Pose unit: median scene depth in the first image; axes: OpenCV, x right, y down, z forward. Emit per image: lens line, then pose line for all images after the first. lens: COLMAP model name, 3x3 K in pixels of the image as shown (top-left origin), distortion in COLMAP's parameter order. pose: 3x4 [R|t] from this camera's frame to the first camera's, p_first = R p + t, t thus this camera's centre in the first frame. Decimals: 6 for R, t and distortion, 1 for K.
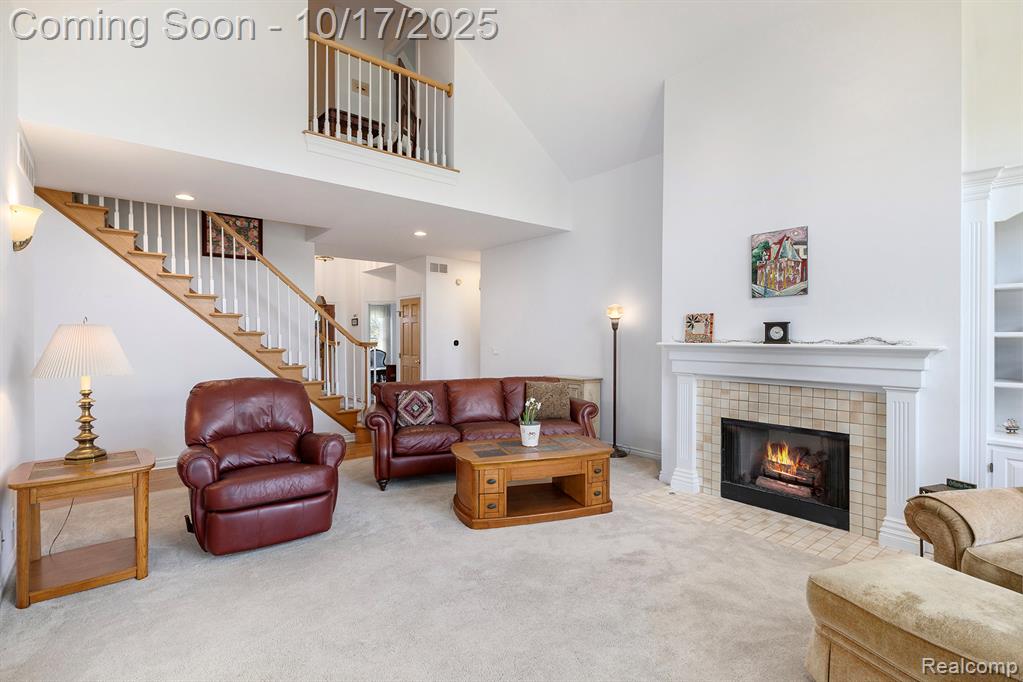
lens RADIAL K [[497.3, 0, 511.5], [0, 497.3, 341.0], [0, 0, 1]] dist [0.003162, -0.000231]
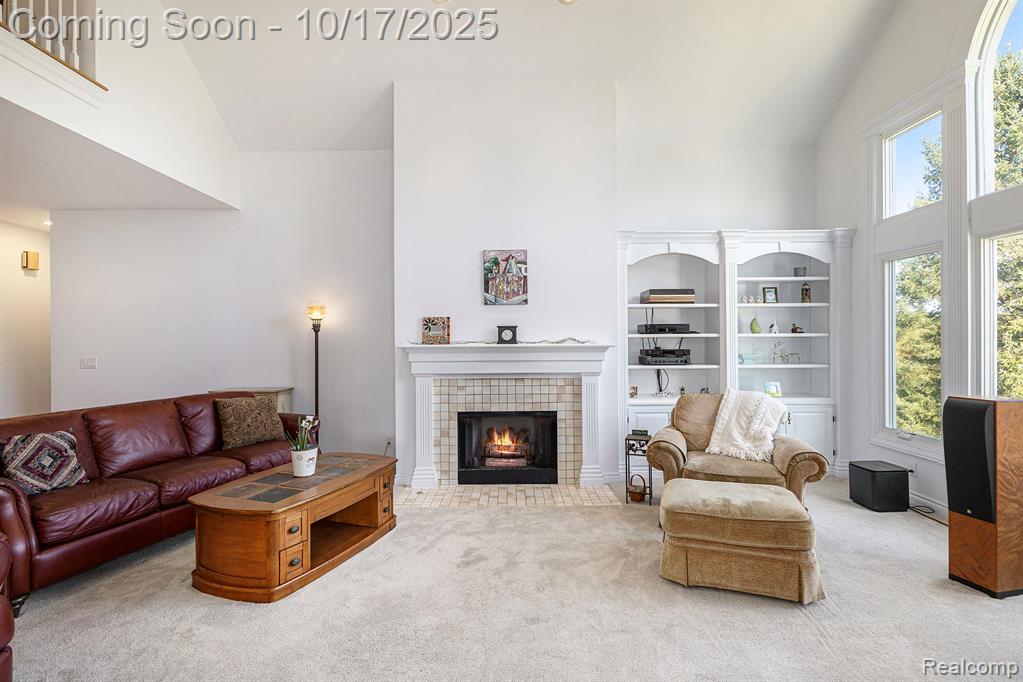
lens RADIAL K [[497.3, 0, 511.5], [0, 497.3, 341.0], [0, 0, 1]] dist [0.003162, -0.000231]
pose [[0.622450, -0.010407, 0.782590, -0.389106], [0.014549, 0.999893, 0.001725, -0.003544], [-0.782524, 0.010312, 0.622535, 0.237483]]
